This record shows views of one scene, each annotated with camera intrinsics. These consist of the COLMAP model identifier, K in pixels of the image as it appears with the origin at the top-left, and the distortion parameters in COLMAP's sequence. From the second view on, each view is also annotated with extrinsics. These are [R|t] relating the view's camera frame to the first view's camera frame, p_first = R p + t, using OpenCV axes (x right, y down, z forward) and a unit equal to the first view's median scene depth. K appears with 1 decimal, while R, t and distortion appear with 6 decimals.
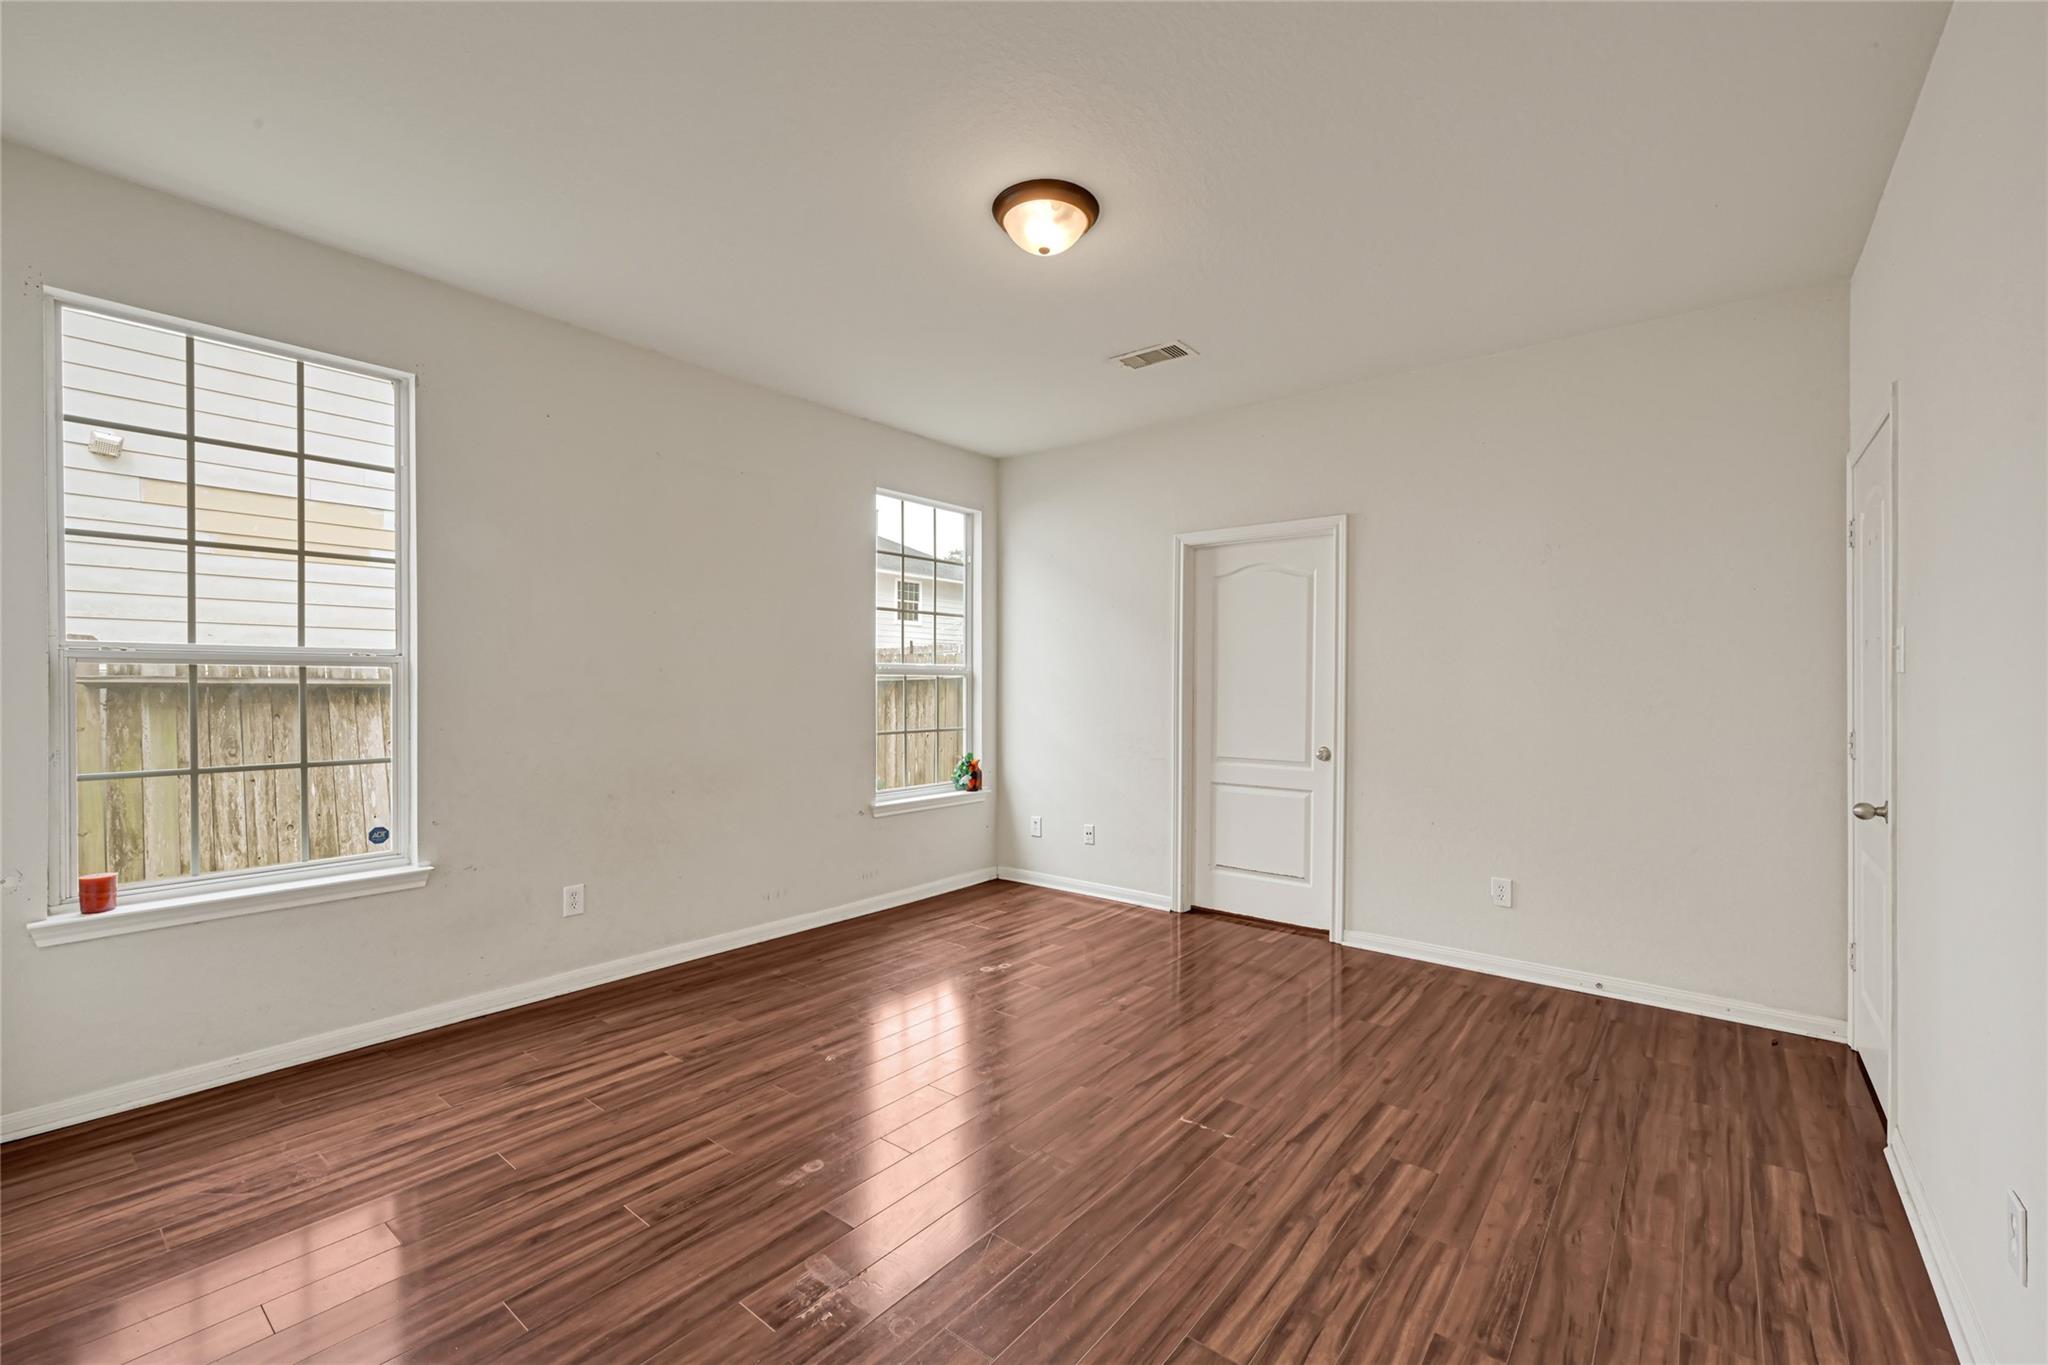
lens RADIAL K [[832.8, 0, 1030.3], [0, 832.8, 682.4], [0, 0, 1]] dist [0.007068, 0.000290]
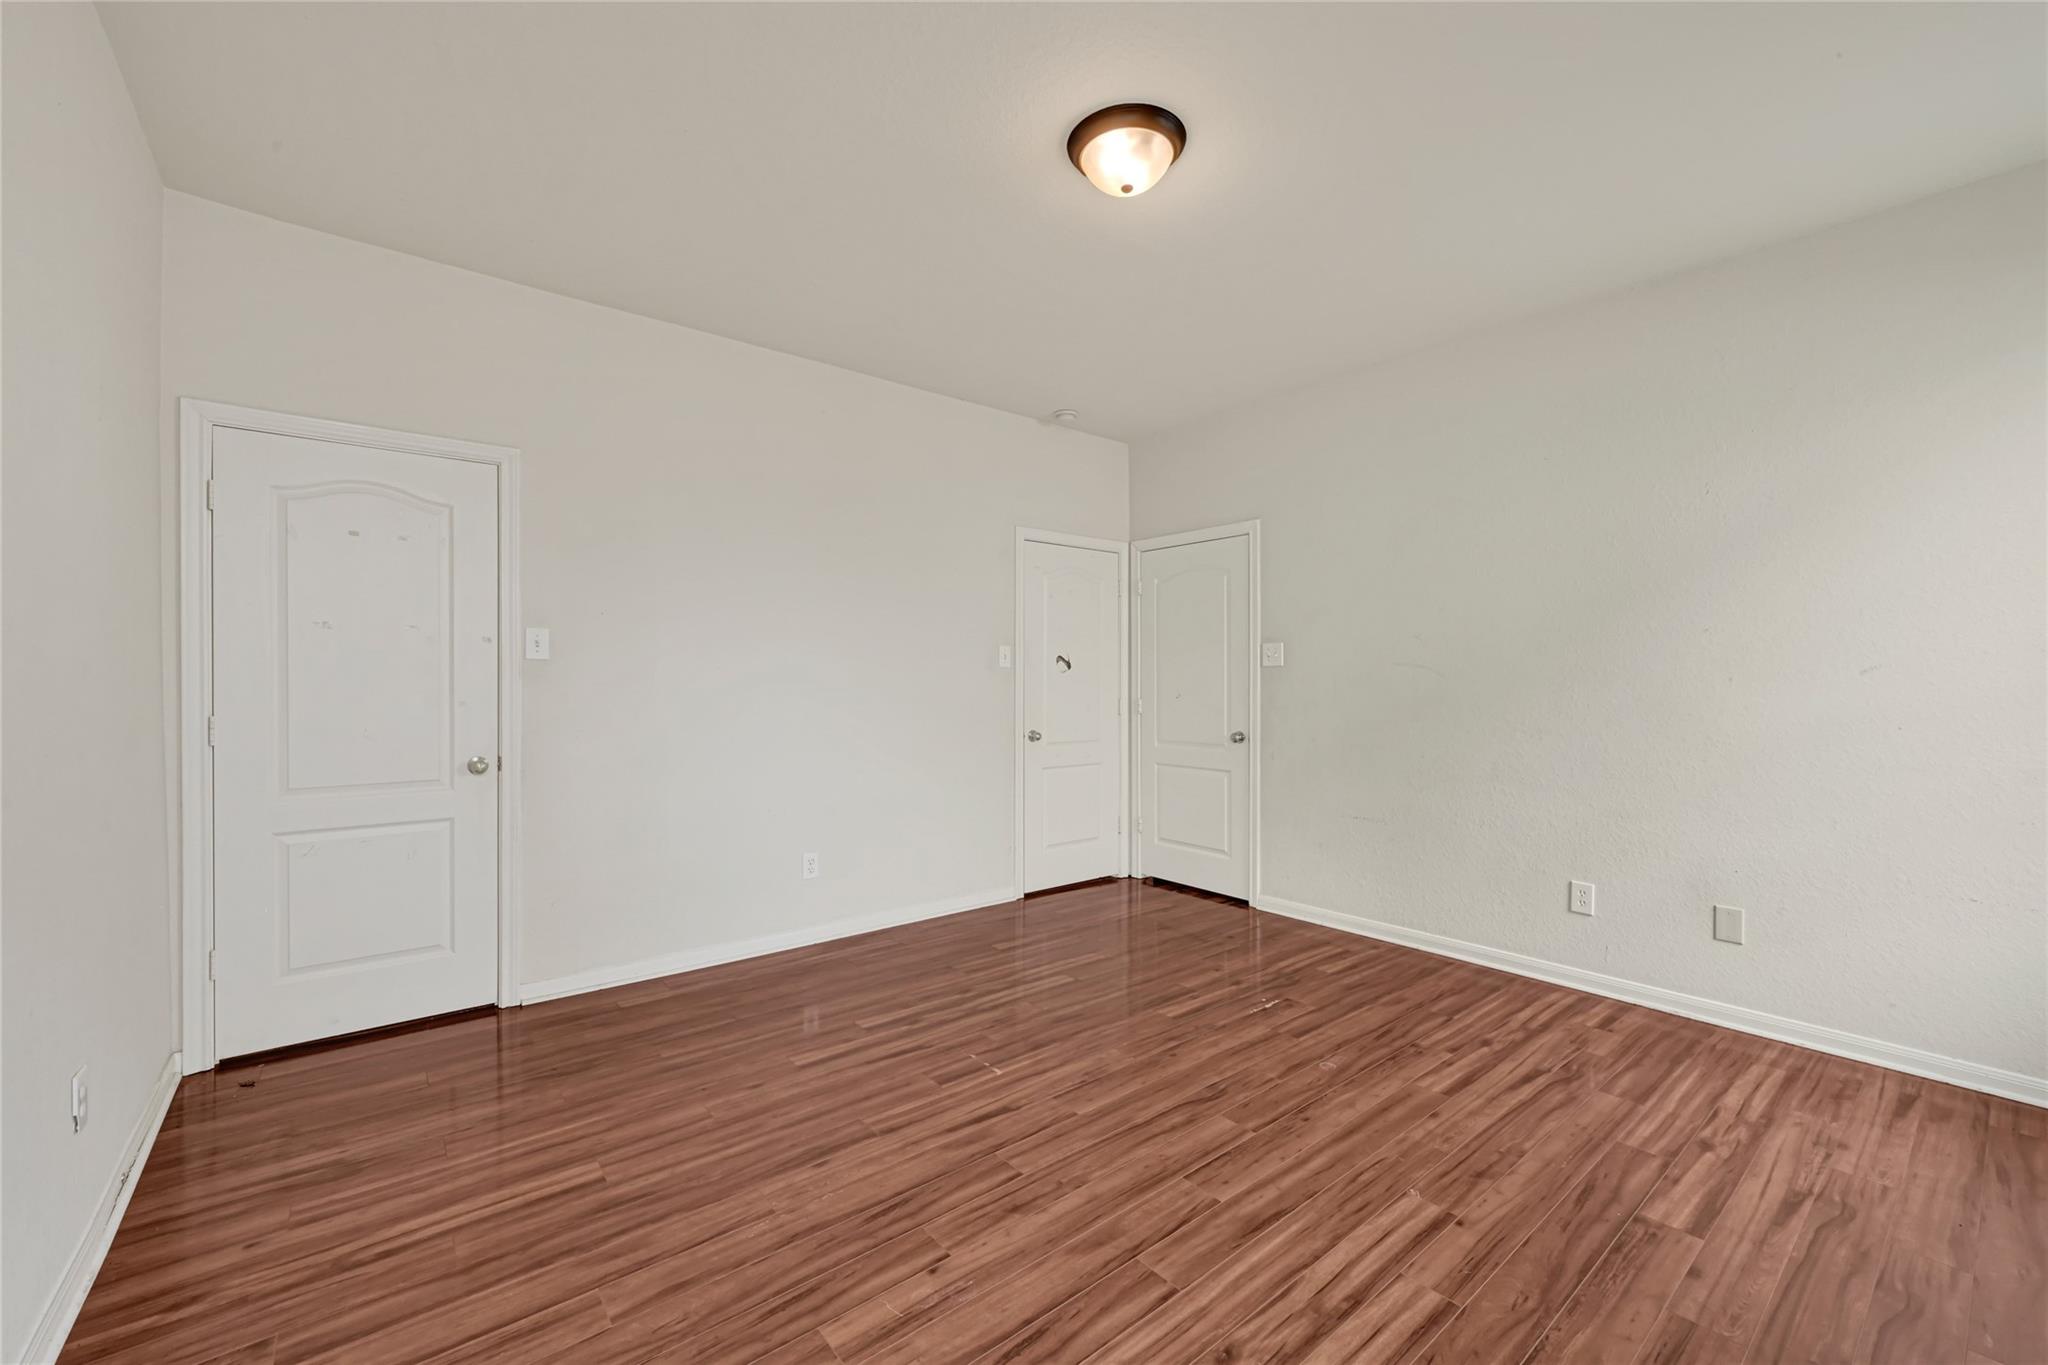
lens RADIAL K [[832.8, 0, 1030.3], [0, 832.8, 682.4], [0, 0, 1]] dist [0.007068, 0.000290]
pose [[-0.978176, -0.005619, 0.207702, -0.073814], [-0.006069, 0.999980, -0.001531, 0.021638], [-0.207689, -0.002759, -0.978191, 1.958645]]
